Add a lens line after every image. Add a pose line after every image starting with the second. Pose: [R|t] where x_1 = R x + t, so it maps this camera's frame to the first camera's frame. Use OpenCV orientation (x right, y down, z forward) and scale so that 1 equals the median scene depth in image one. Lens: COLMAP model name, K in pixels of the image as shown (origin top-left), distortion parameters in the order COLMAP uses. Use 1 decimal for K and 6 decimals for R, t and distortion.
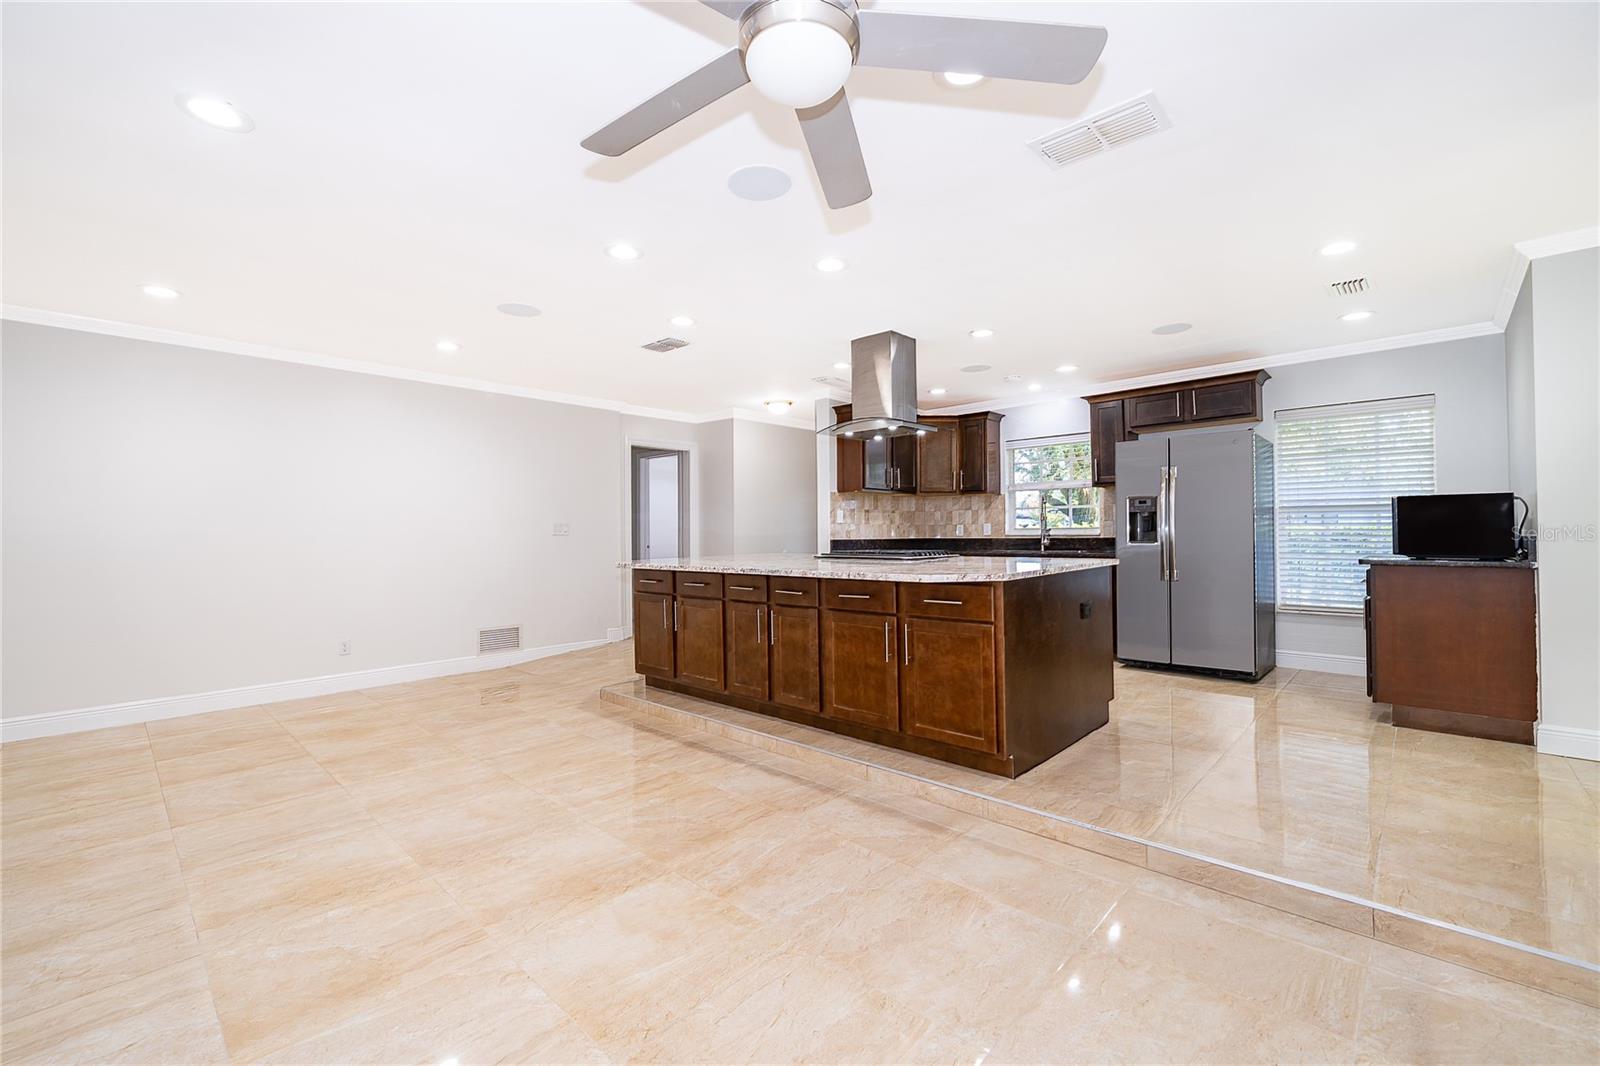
lens RADIAL K [[663.5, 0, 794.8], [0, 663.5, 524.8], [0, 0, 1]] dist [0.000316, -0.000009]
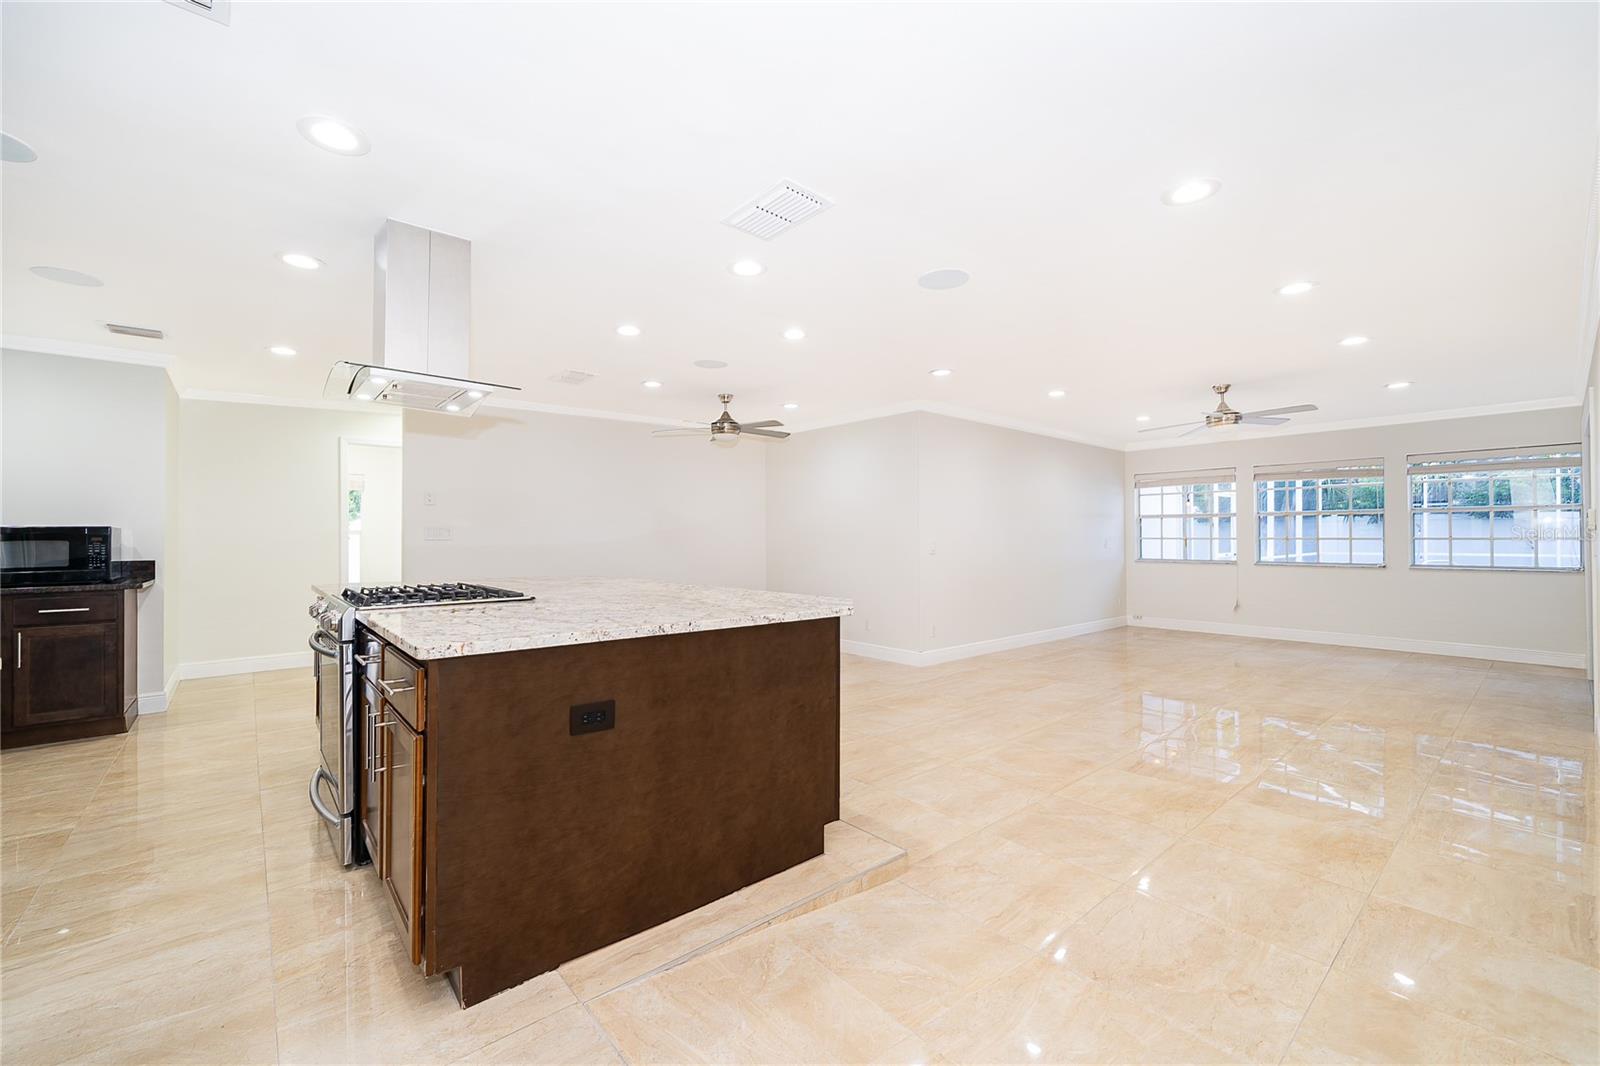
lens RADIAL K [[650.1, 0, 794.4], [0, 650.1, 538.2], [0, 0, 1]] dist [-0.000013, 0.000130]
pose [[-0.993288, 0.014253, 0.114790, -0.345798], [0.012653, 0.999813, -0.014652, 0.008516], [-0.114977, -0.013101, -0.993282, 1.975313]]
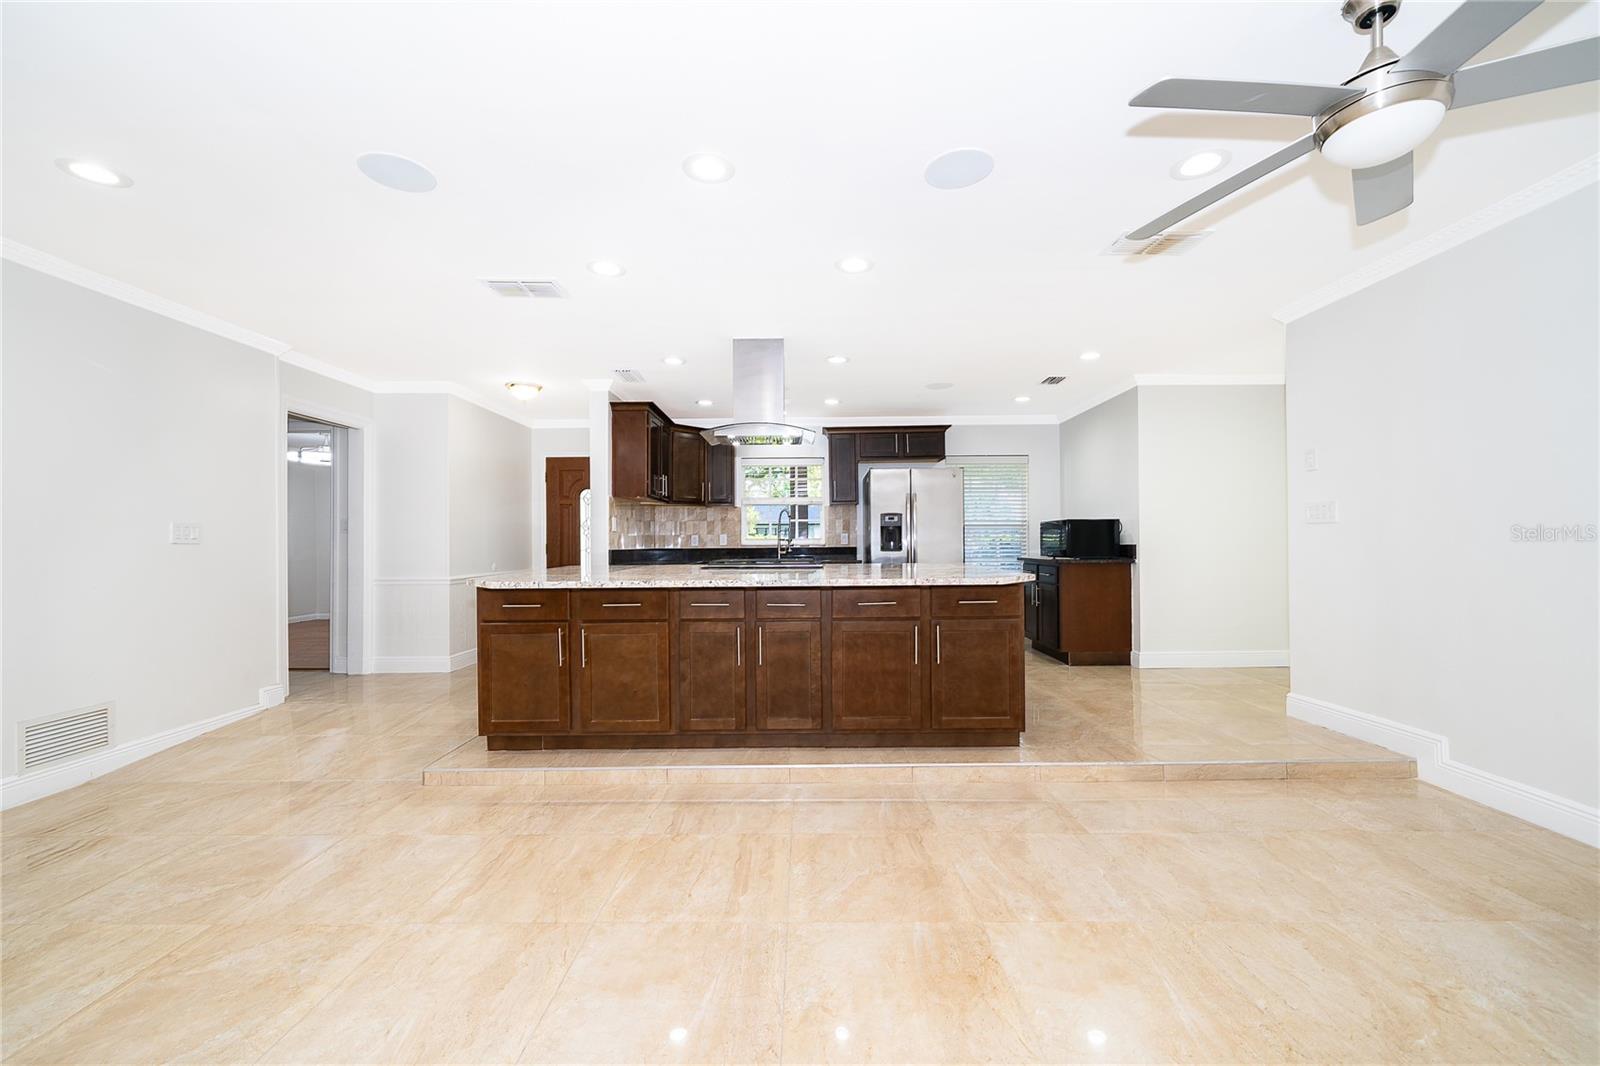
lens RADIAL K [[631.7, 0, 802.2], [0, 631.7, 534.5], [0, 0, 1]] dist [-0.000361, 0.000271]
pose [[0.729512, 0.012726, 0.683850, -0.588447], [-0.009136, 0.999919, -0.008862, 0.012046], [-0.683907, 0.000217, 0.729569, 0.348436]]
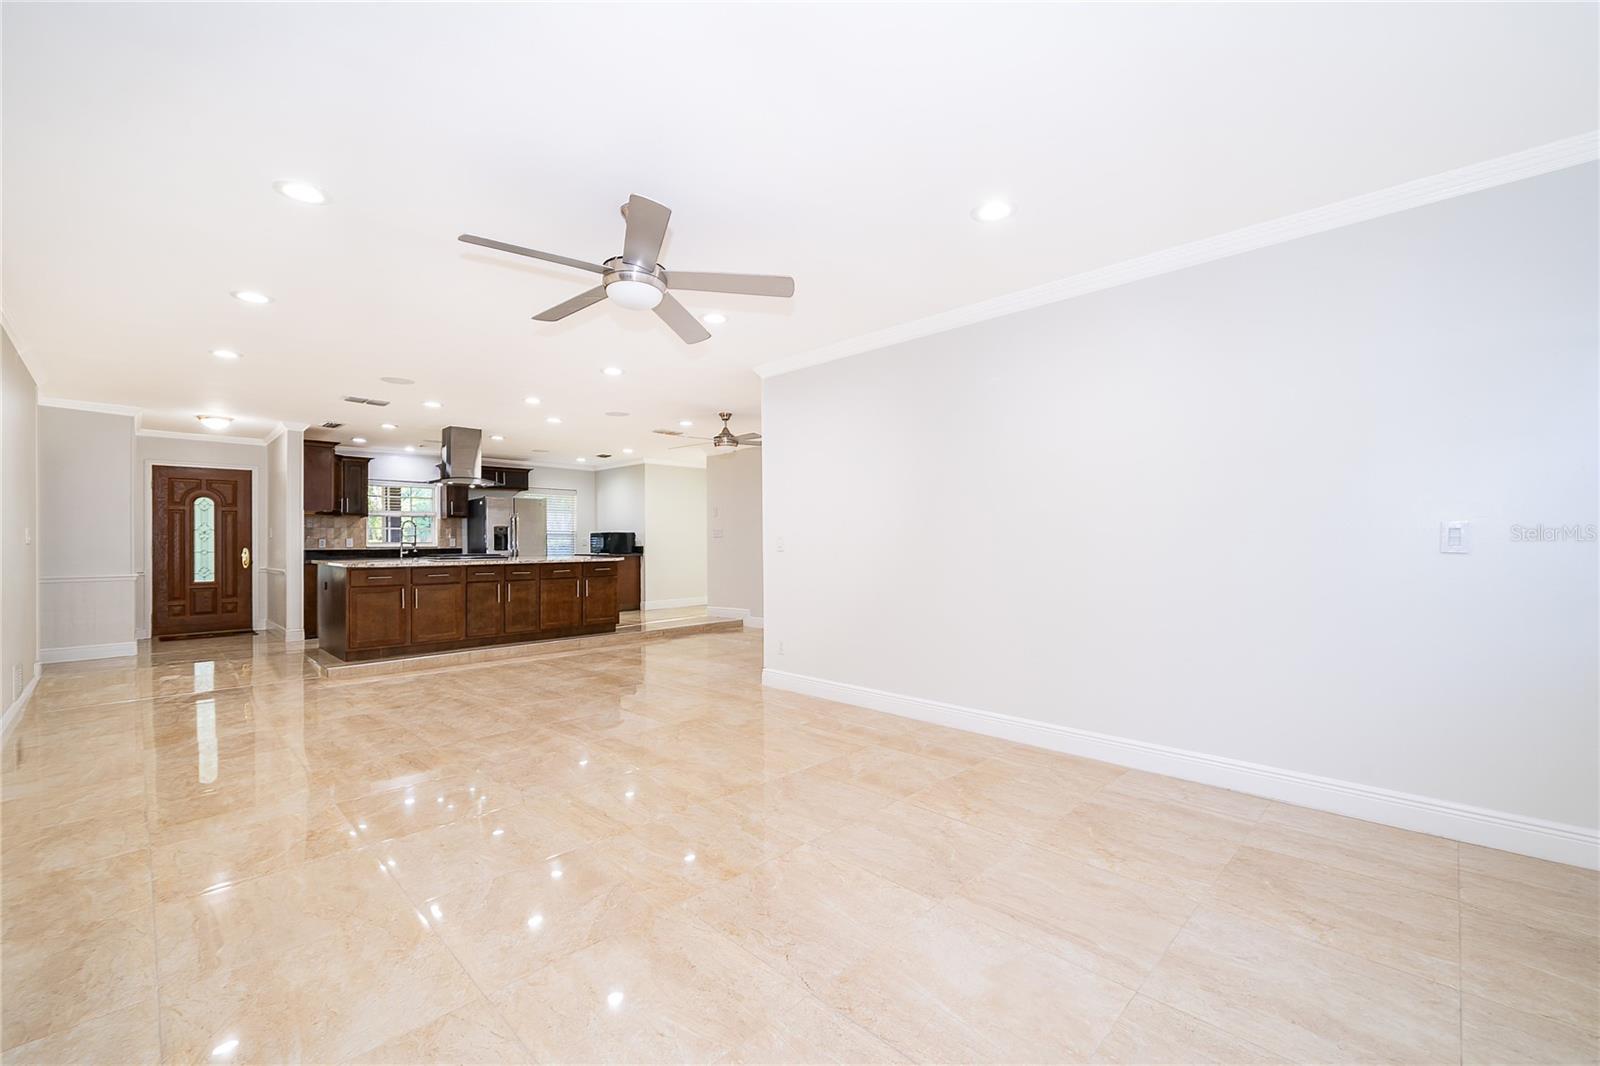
lens RADIAL K [[650.1, 0, 794.4], [0, 650.1, 538.2], [0, 0, 1]] dist [-0.000013, 0.000130]
pose [[0.024657, 0.017272, 0.999547, -1.913150], [-0.007371, 0.999827, -0.017095, 0.025409], [-0.999669, -0.006946, 0.024780, 0.143675]]
